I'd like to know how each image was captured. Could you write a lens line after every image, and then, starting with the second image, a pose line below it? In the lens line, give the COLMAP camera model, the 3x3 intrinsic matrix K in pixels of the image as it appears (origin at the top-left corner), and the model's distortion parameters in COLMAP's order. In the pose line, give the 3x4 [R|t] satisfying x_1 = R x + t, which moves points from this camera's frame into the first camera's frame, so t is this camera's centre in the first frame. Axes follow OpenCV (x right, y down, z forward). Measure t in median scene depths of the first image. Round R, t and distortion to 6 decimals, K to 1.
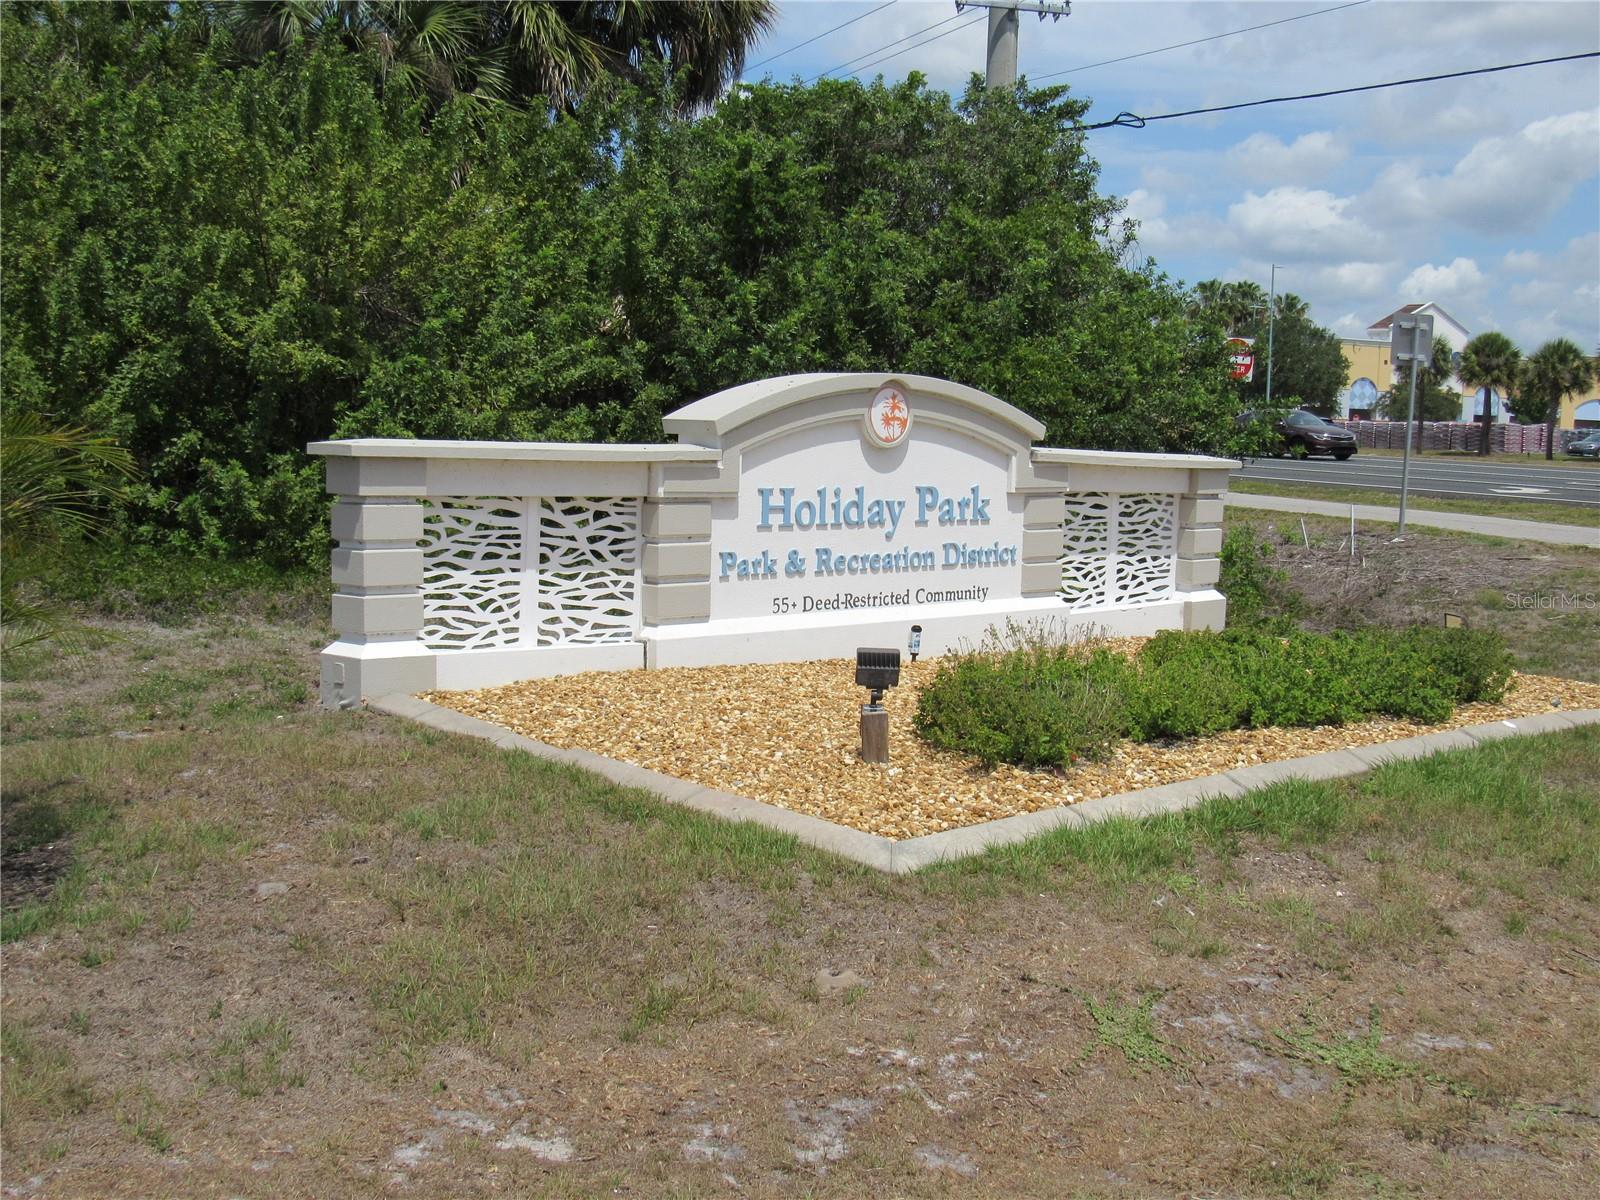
lens RADIAL K [[1803.7, 0, 800.0], [0, 1803.7, 600.0], [0, 0, 1]] dist [-0.019607, -0.041290]
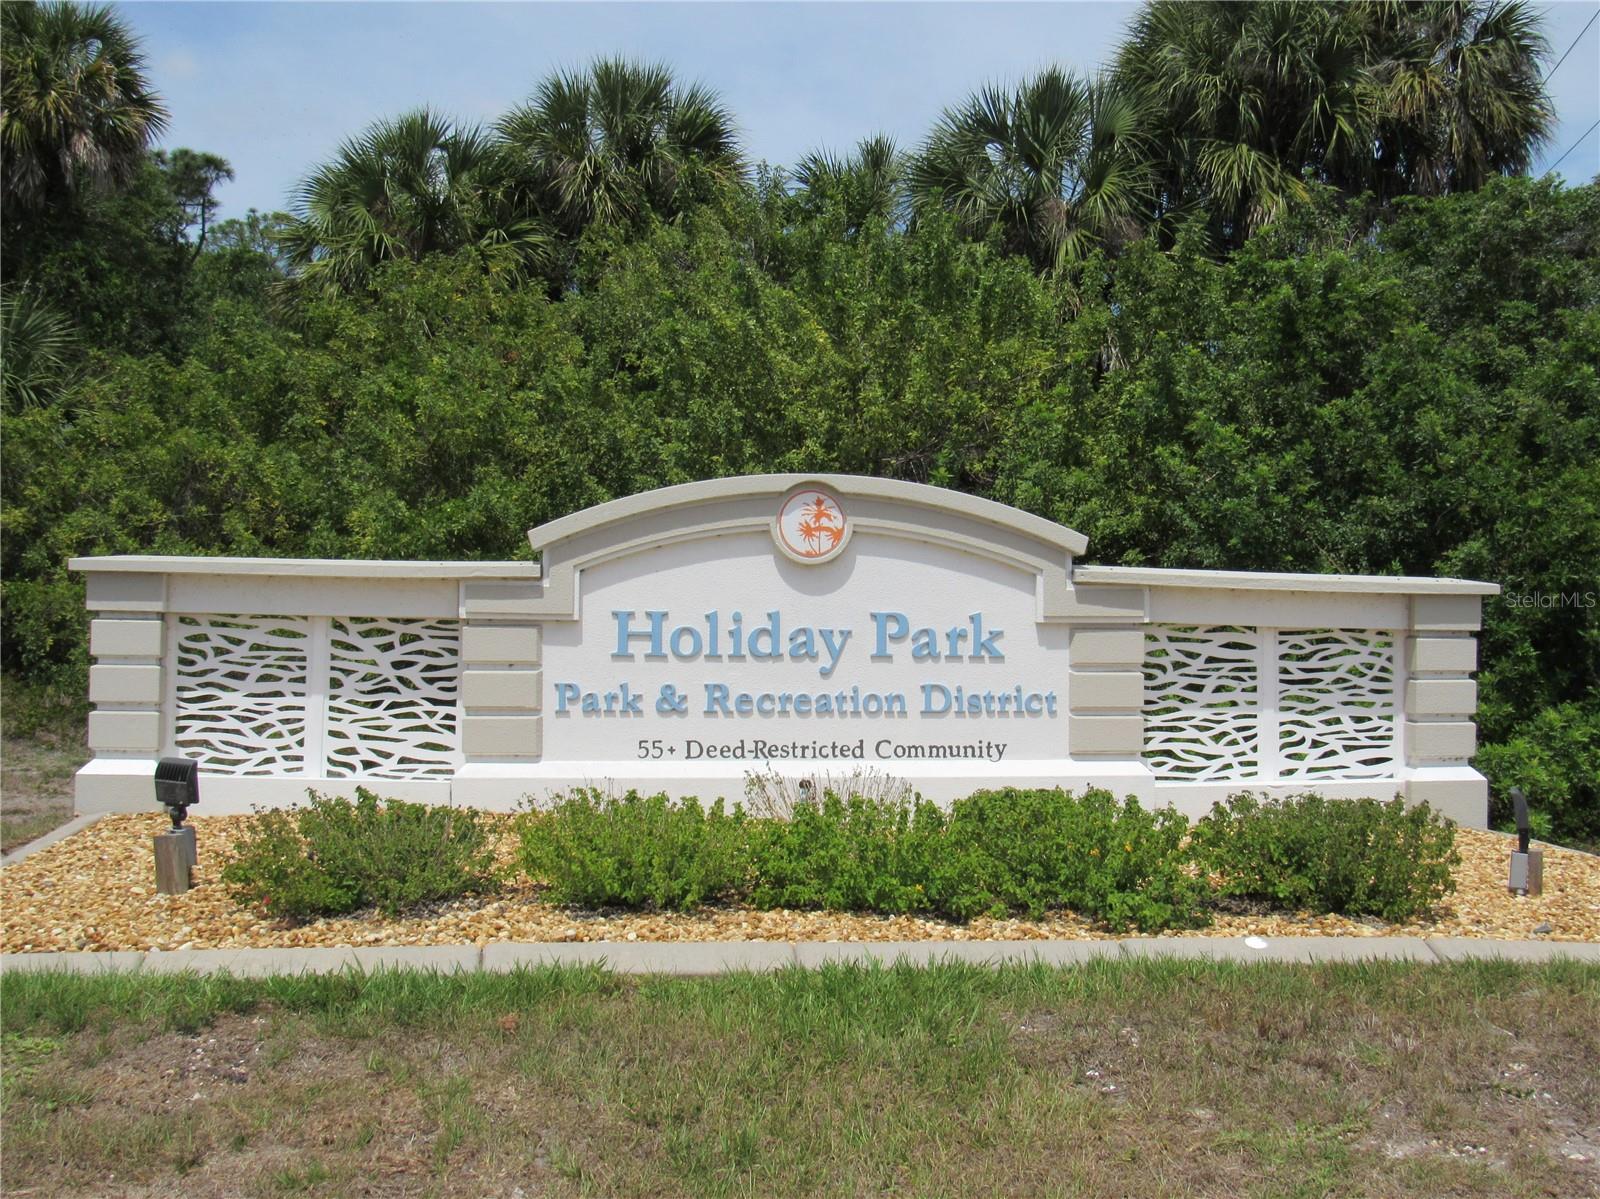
lens RADIAL K [[1803.7, 0, 800.0], [0, 1803.7, 599.5], [0, 0, 1]] dist [-0.019607, -0.041290]
pose [[0.814997, -0.019060, -0.579152, 0.532644], [-0.046185, 0.994143, -0.097711, 0.012386], [0.577622, 0.106383, 0.809342, 0.341819]]
